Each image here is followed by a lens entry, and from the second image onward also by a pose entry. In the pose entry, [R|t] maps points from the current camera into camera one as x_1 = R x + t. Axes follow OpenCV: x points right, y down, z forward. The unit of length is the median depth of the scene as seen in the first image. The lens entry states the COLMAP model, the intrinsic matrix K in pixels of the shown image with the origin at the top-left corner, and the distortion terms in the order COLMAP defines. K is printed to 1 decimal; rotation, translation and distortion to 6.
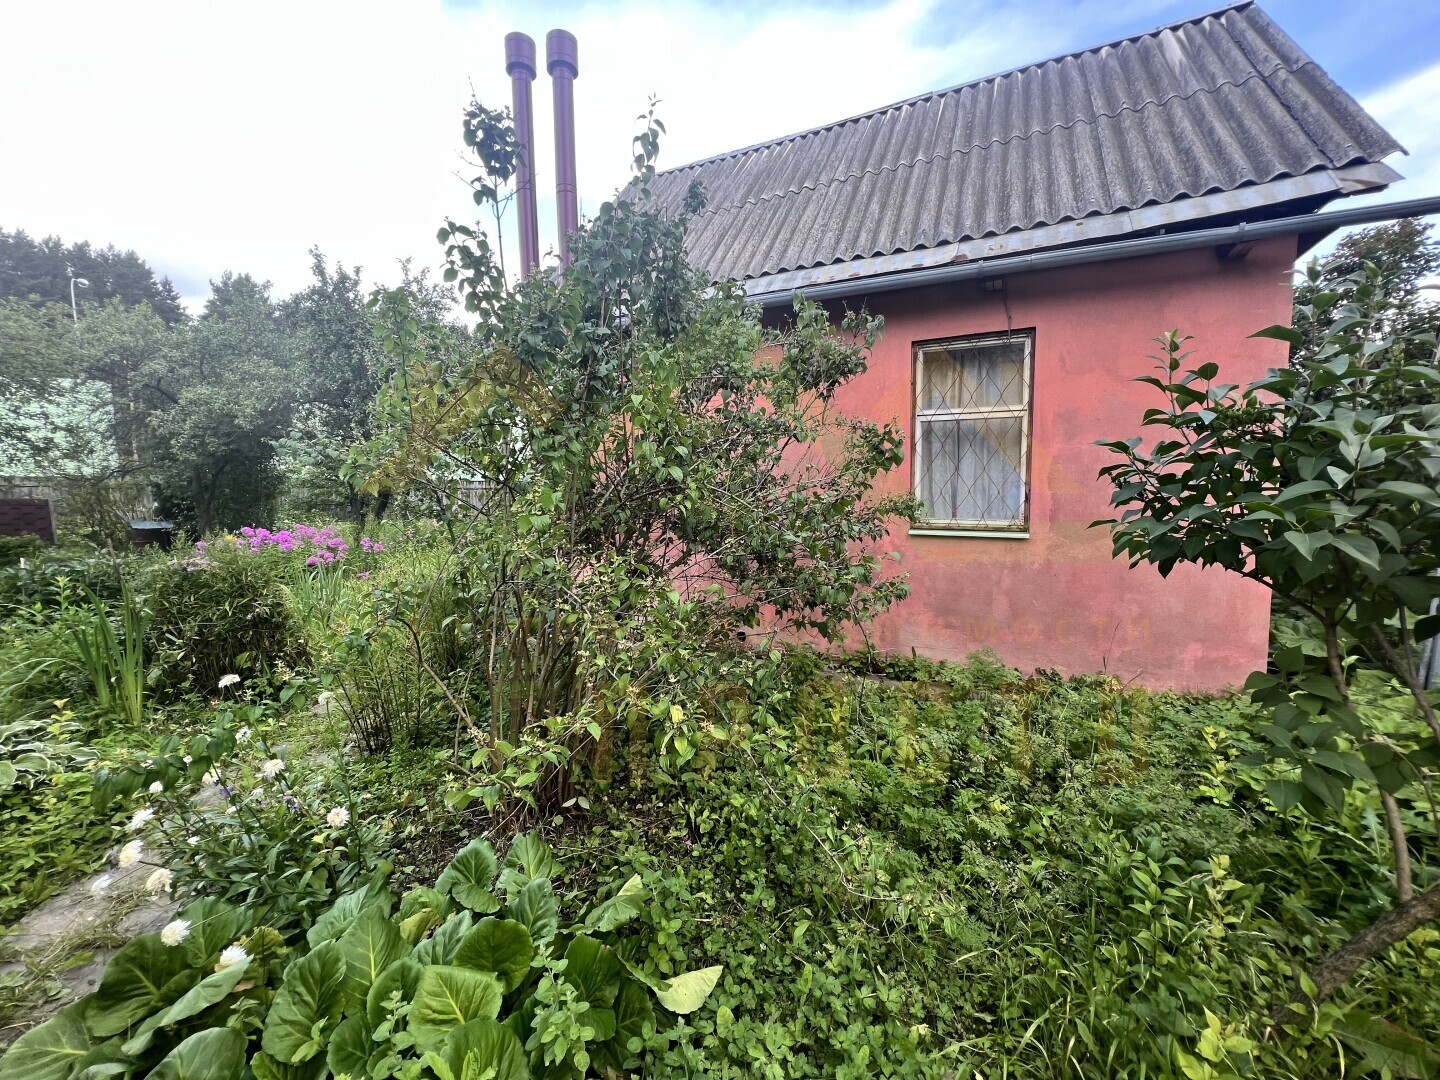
lens RADIAL K [[579.8, 0, 721.5], [0, 579.8, 536.2], [0, 0, 1]] dist [0.000717, -0.000261]
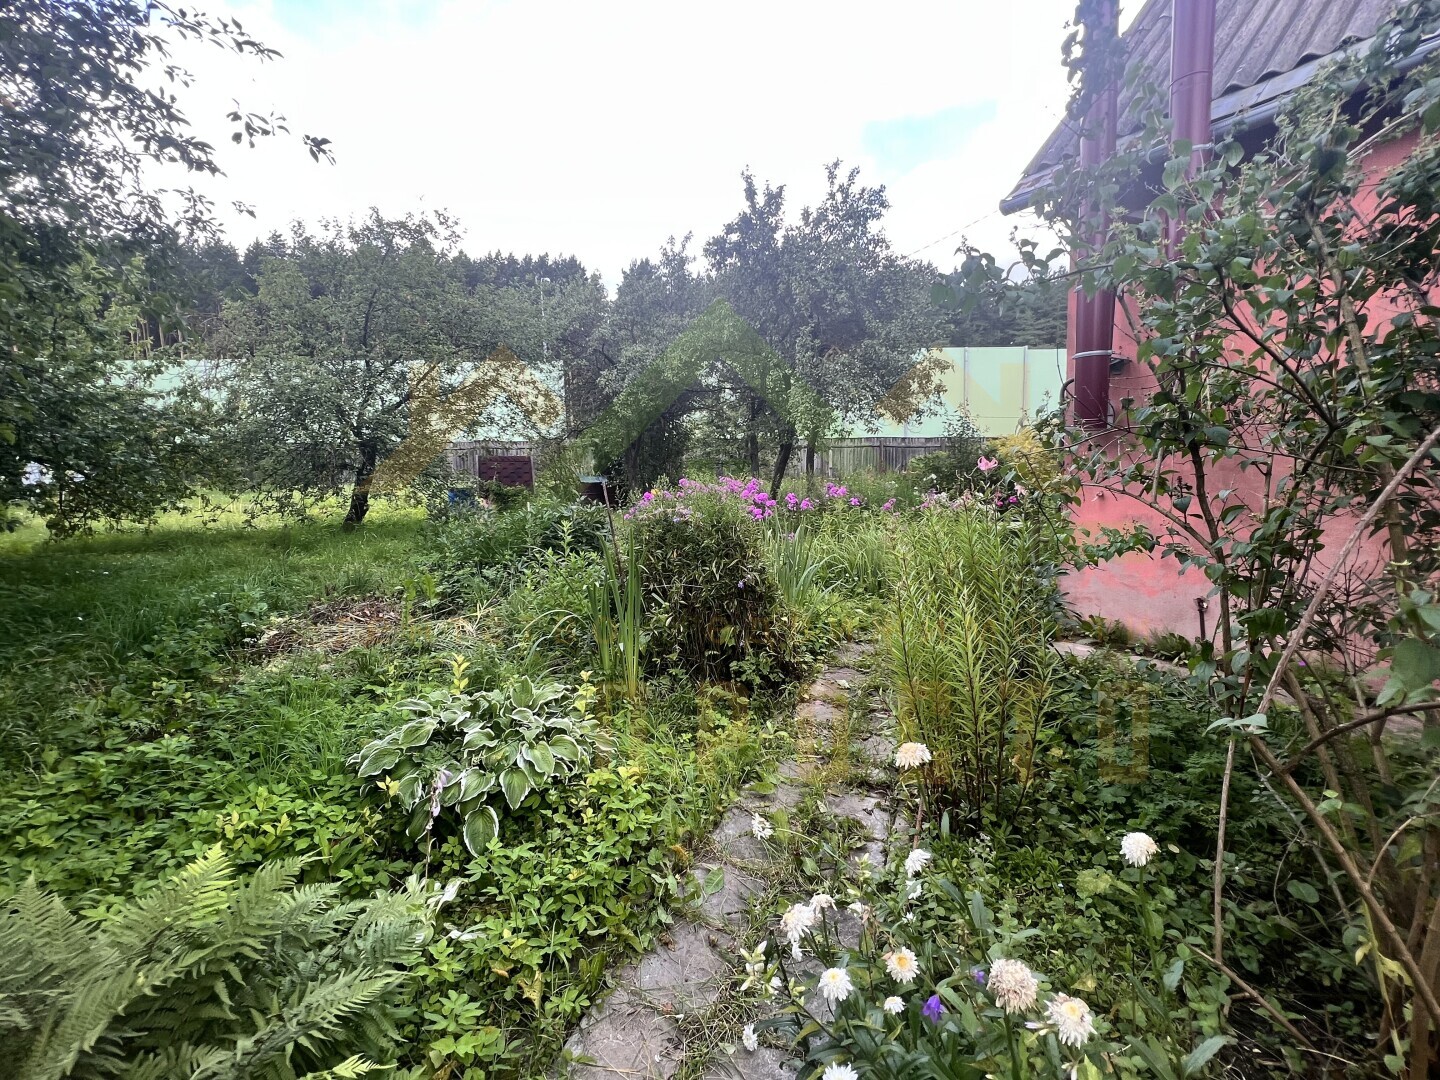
lens RADIAL K [[630.9, 0, 717.1], [0, 630.9, 535.7], [0, 0, 1]] dist [-0.001482, 0.000056]
pose [[0.848237, 0.058932, -0.526327, -0.229989], [-0.031349, 0.997634, 0.061181, 0.013281], [0.528688, -0.035396, 0.848078, 0.152959]]
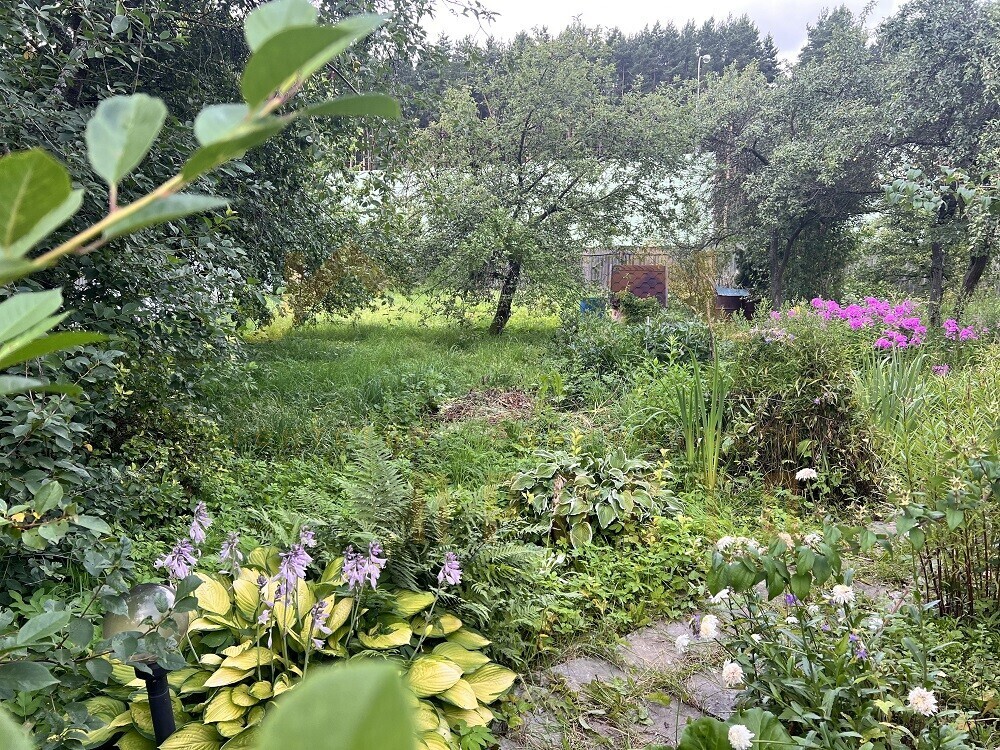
lens RADIAL K [[750.2, 0, 500.0], [0, 750.2, 375.0], [0, 0, 1]] dist [0.104341, -0.180502]
pose [[0.481433, 0.133525, -0.866252, -0.037585], [-0.070519, 0.991025, 0.113566, 0.003126], [0.873641, 0.006413, 0.486528, 0.020062]]
